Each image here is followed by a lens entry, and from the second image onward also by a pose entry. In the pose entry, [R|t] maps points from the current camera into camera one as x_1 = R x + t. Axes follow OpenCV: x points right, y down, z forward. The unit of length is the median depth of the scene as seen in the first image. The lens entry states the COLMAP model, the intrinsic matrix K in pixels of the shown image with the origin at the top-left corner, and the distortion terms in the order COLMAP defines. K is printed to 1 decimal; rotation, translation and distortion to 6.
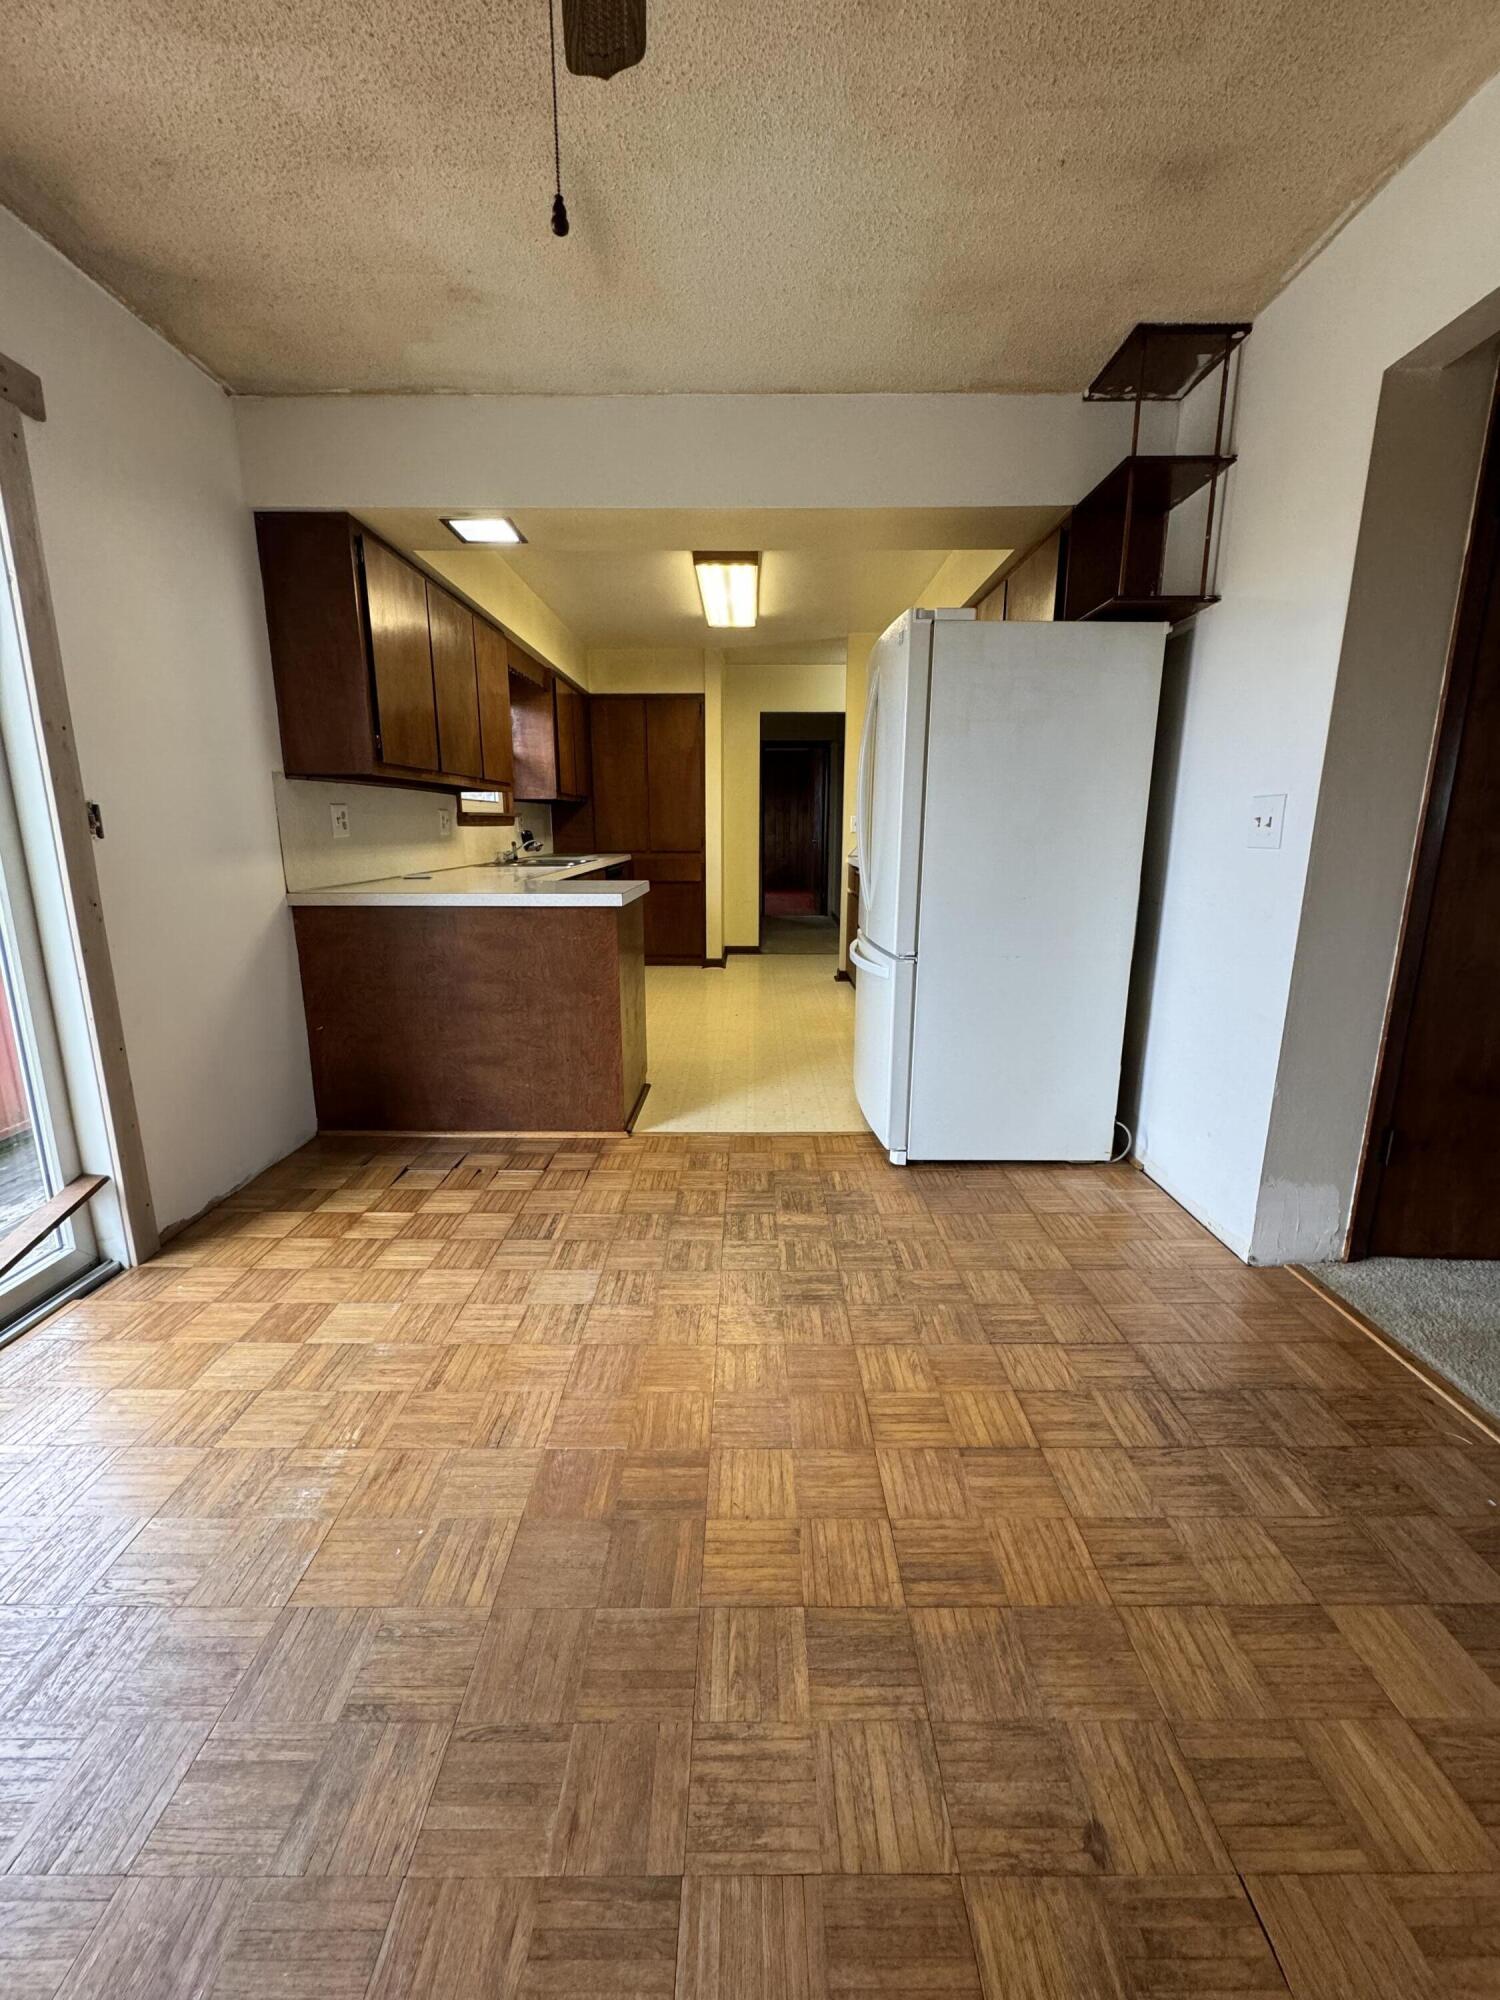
lens RADIAL K [[805.1, 0, 751.6], [0, 805.1, 996.8], [0, 0, 1]] dist [0.000573, 0.000002]
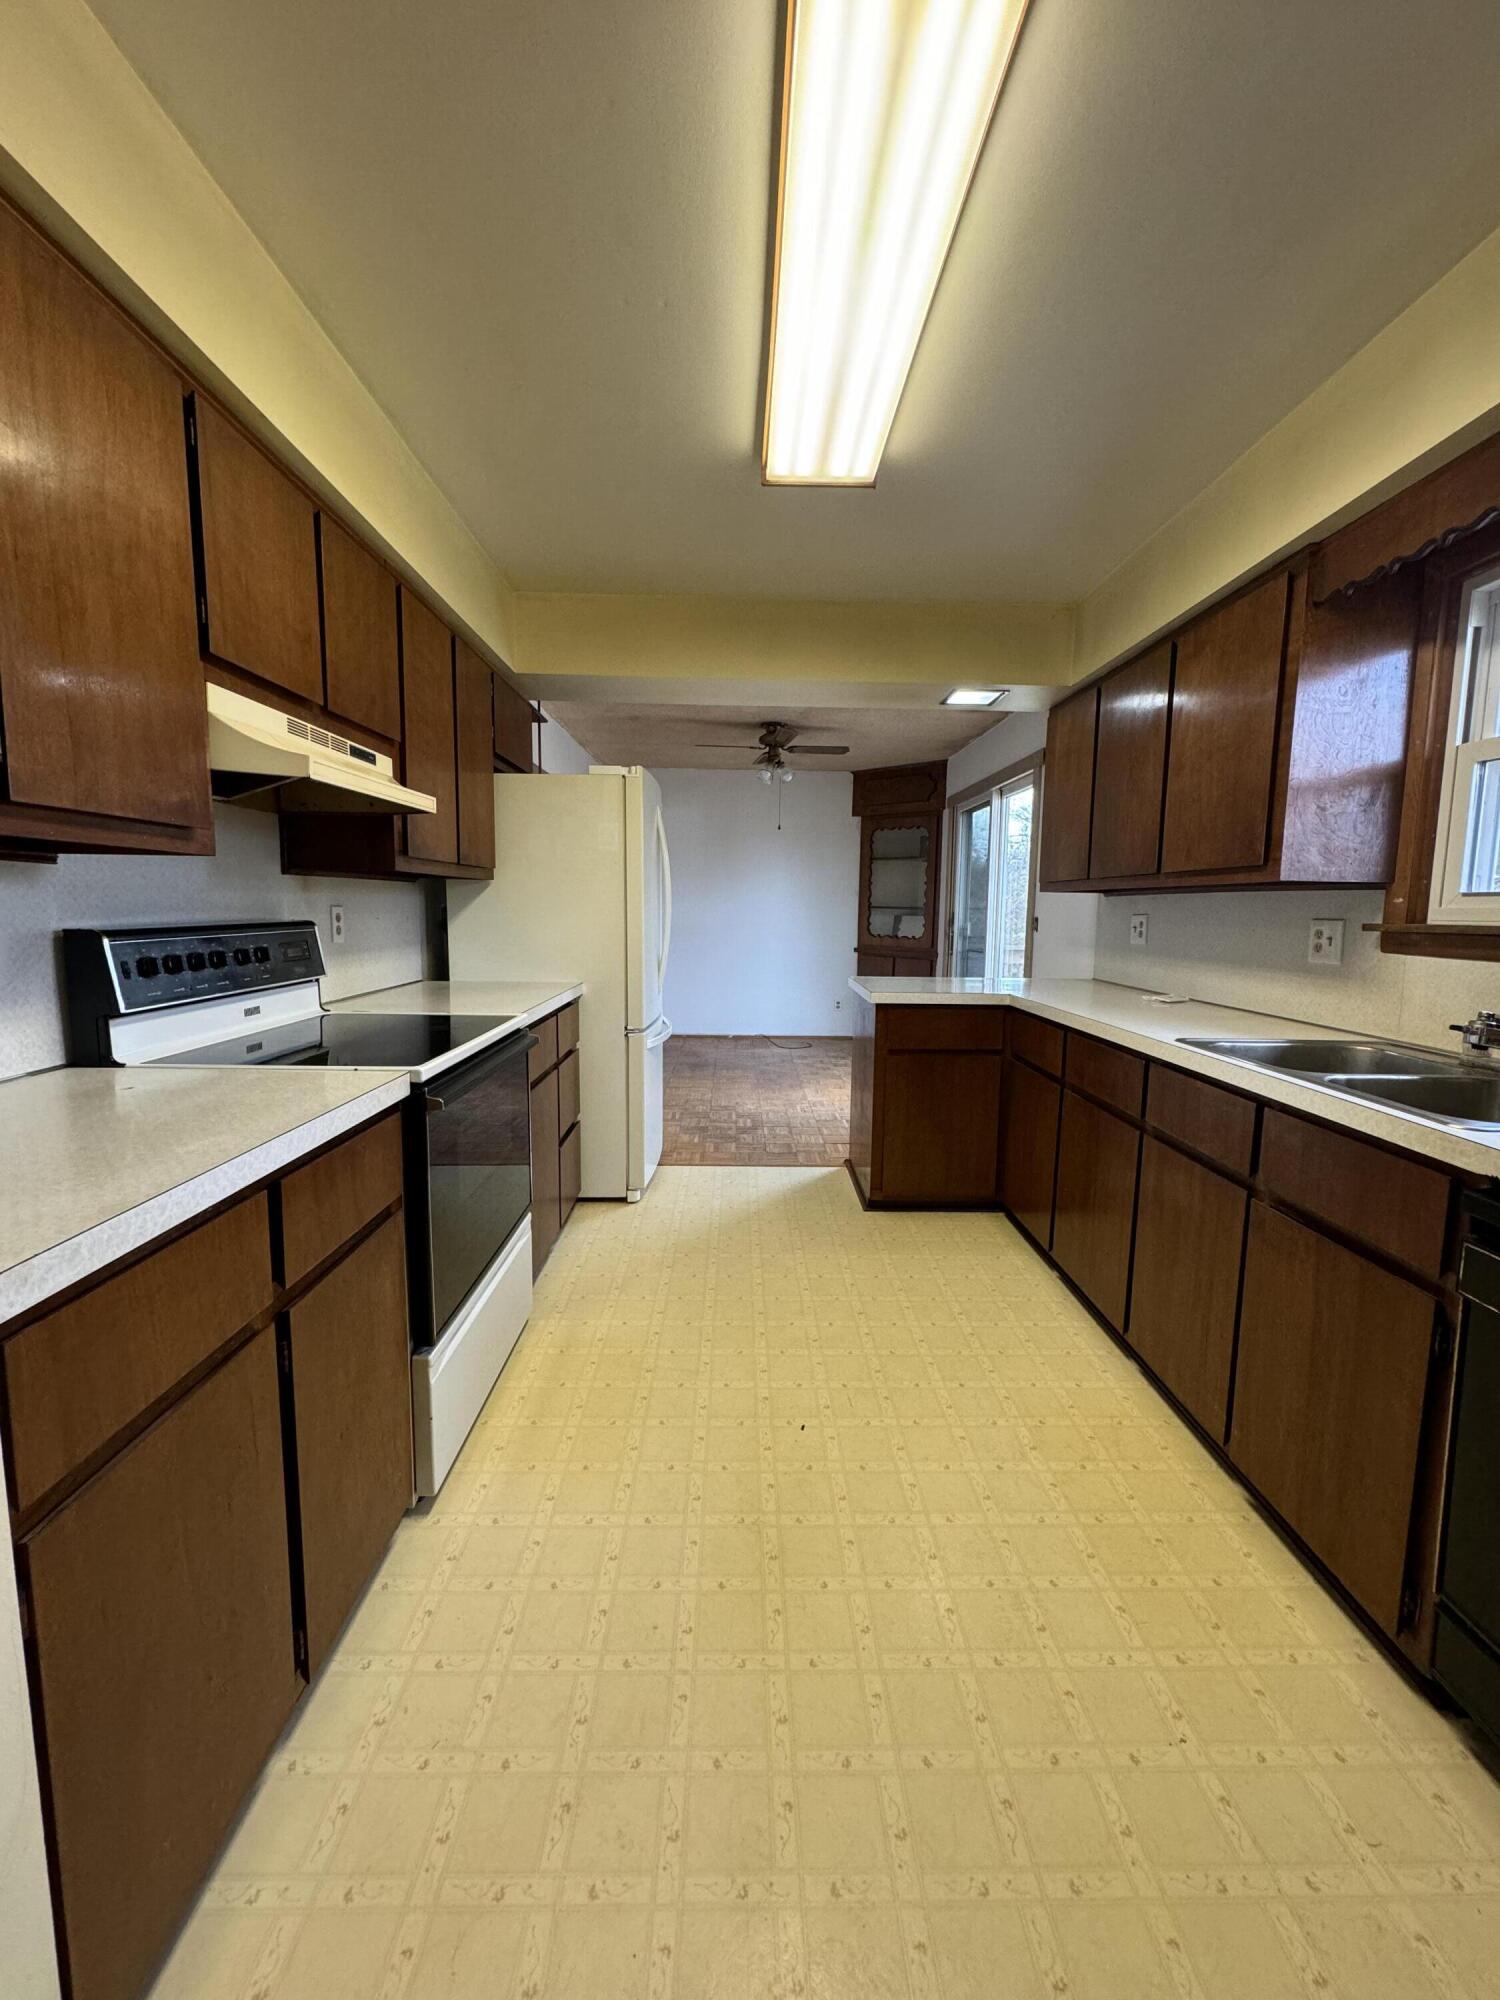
lens RADIAL K [[805.1, 0, 749.3], [0, 805.1, 991.6], [0, 0, 1]] dist [0.000573, 0.000002]
pose [[-0.999541, -0.011769, -0.027908, 0.040008], [-0.020394, 0.942758, 0.332854, -0.486399], [0.022393, 0.333271, -0.942565, 2.025041]]
